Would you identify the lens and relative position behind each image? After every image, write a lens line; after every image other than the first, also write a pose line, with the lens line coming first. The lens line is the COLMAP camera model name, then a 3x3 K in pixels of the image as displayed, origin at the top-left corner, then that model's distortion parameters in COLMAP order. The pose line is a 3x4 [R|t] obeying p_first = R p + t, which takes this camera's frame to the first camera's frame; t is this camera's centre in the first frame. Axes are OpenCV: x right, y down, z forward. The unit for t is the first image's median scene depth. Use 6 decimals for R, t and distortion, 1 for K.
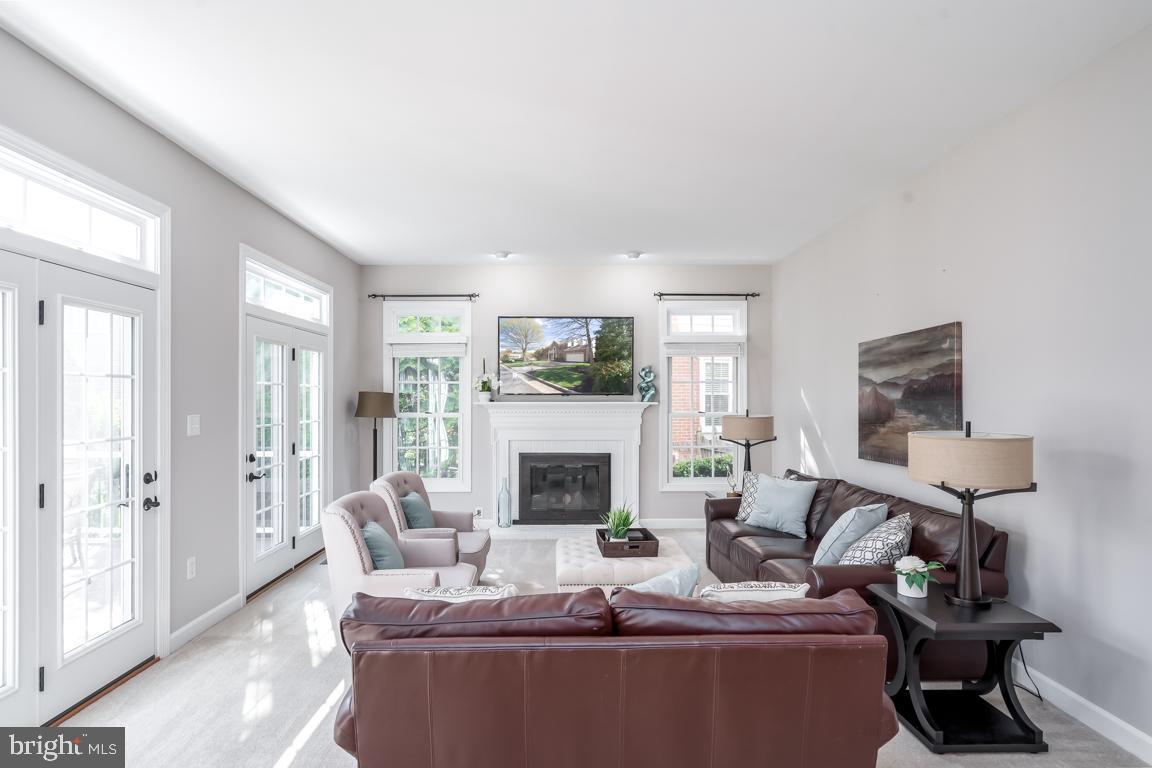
lens RADIAL K [[624.8, 0, 570.1], [0, 624.8, 399.2], [0, 0, 1]] dist [0.007217, 0.003269]
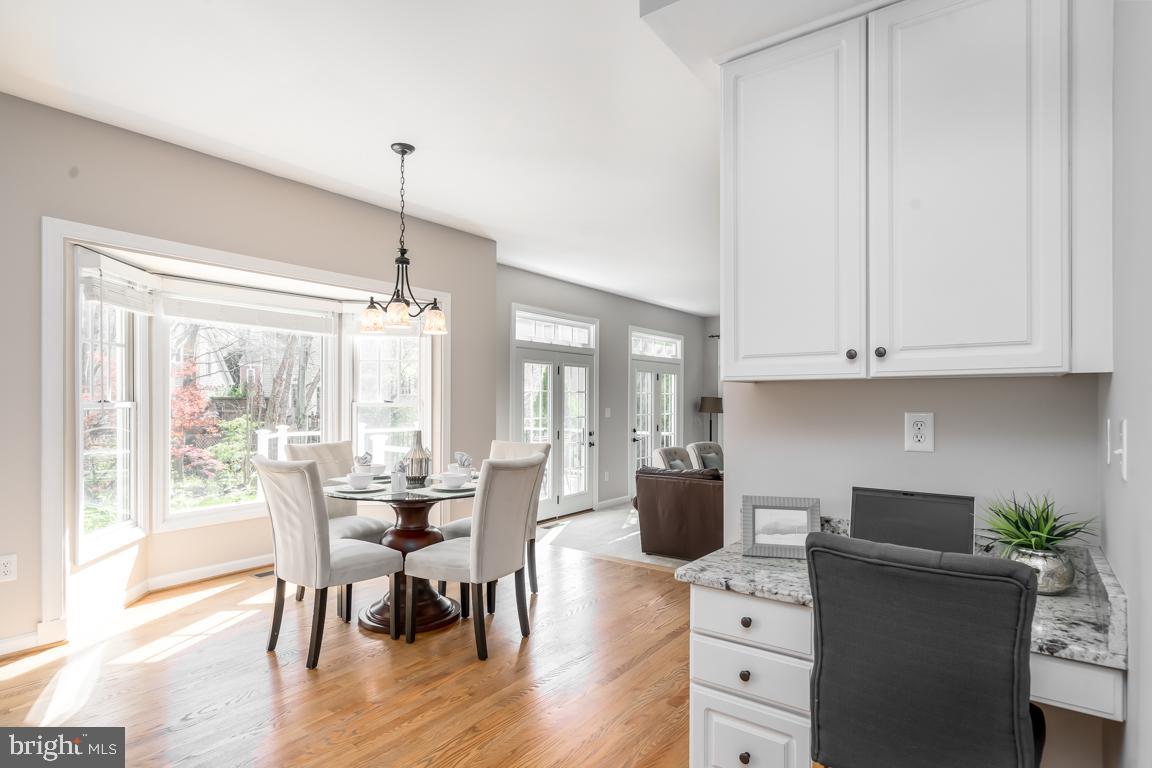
lens RADIAL K [[624.8, 0, 564.1], [0, 624.8, 397.3], [0, 0, 1]] dist [0.007217, 0.003269]
pose [[0.791035, -0.000209, -0.611771, 0.368396], [-0.004301, 0.999973, -0.005903, 0.000198], [0.611756, 0.007301, 0.791013, -0.495255]]
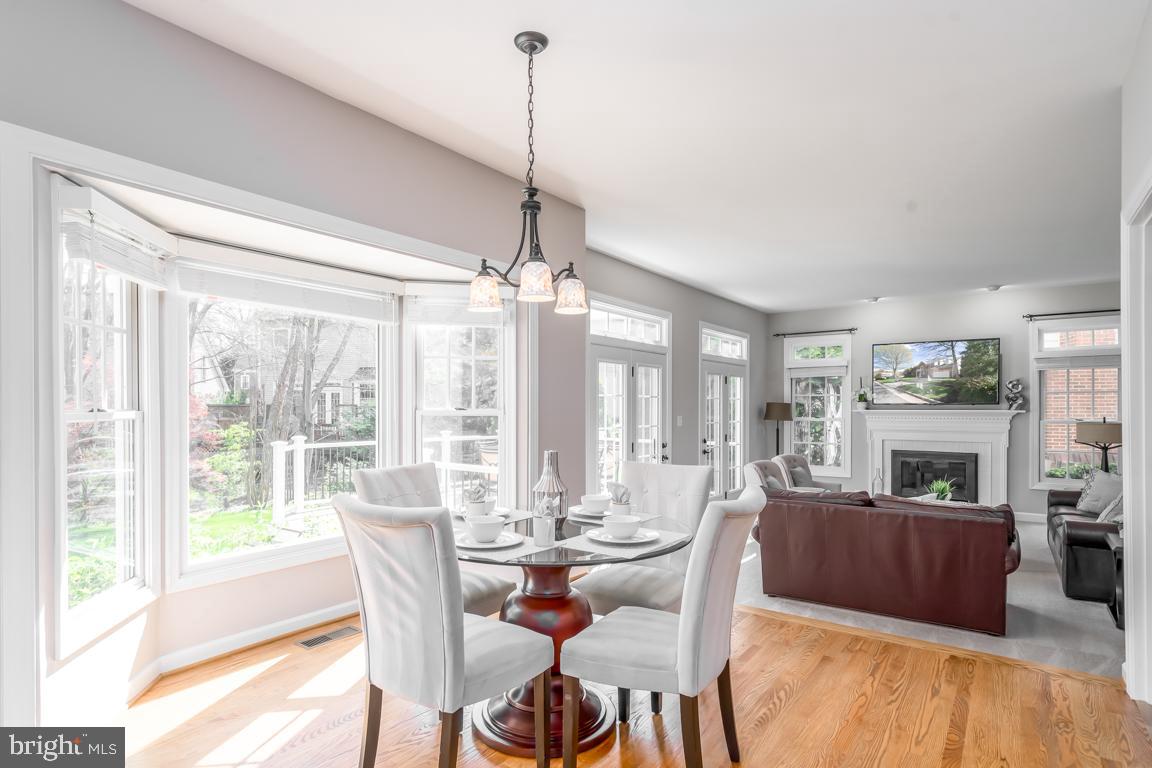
lens RADIAL K [[624.8, 0, 563.3], [0, 624.8, 405.1], [0, 0, 1]] dist [0.007217, 0.003269]
pose [[0.796882, -0.001265, -0.604133, 0.161613], [-0.001168, 0.999993, -0.003634, -0.000073], [0.604133, 0.003602, 0.796875, -0.437582]]
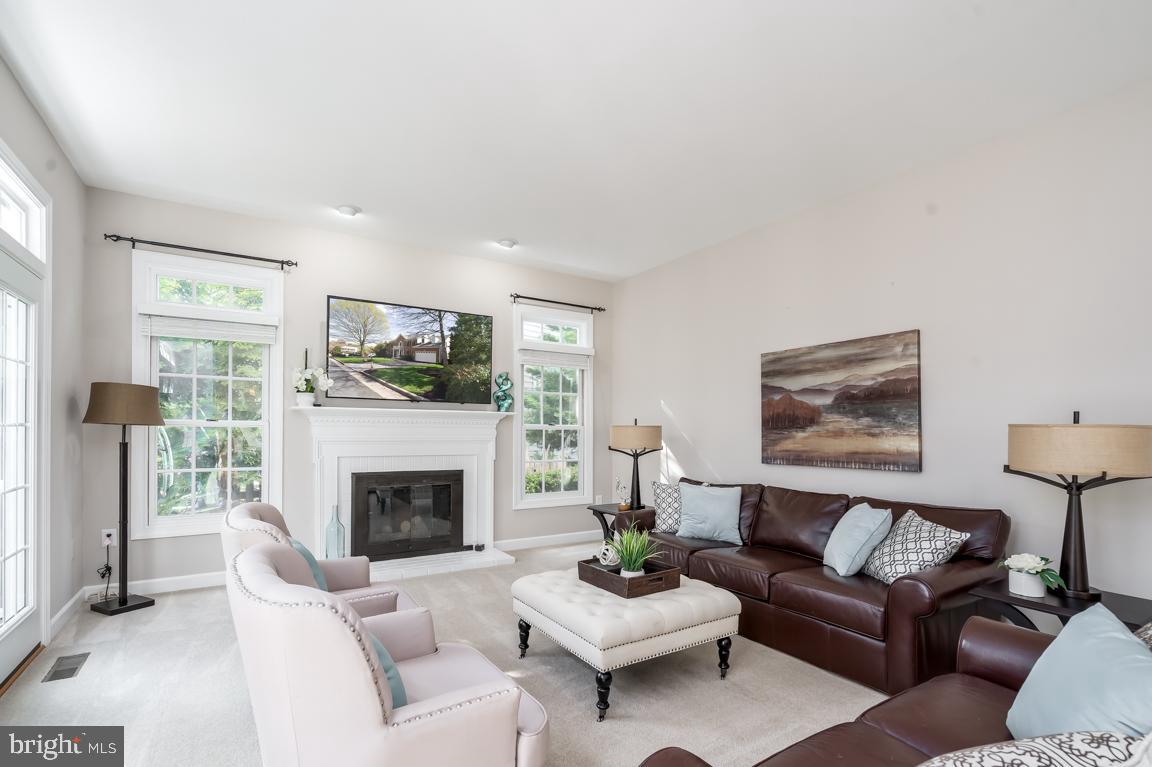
lens RADIAL K [[533.9, 0, 566.7], [0, 533.9, 436.1], [0, 0, 1]] dist [-0.005964, 0.000791]
pose [[0.856311, 0.002871, 0.516452, -0.201791], [-0.009515, 0.999903, 0.010219, 0.030689], [-0.516372, -0.013665, 0.856255, 0.291306]]
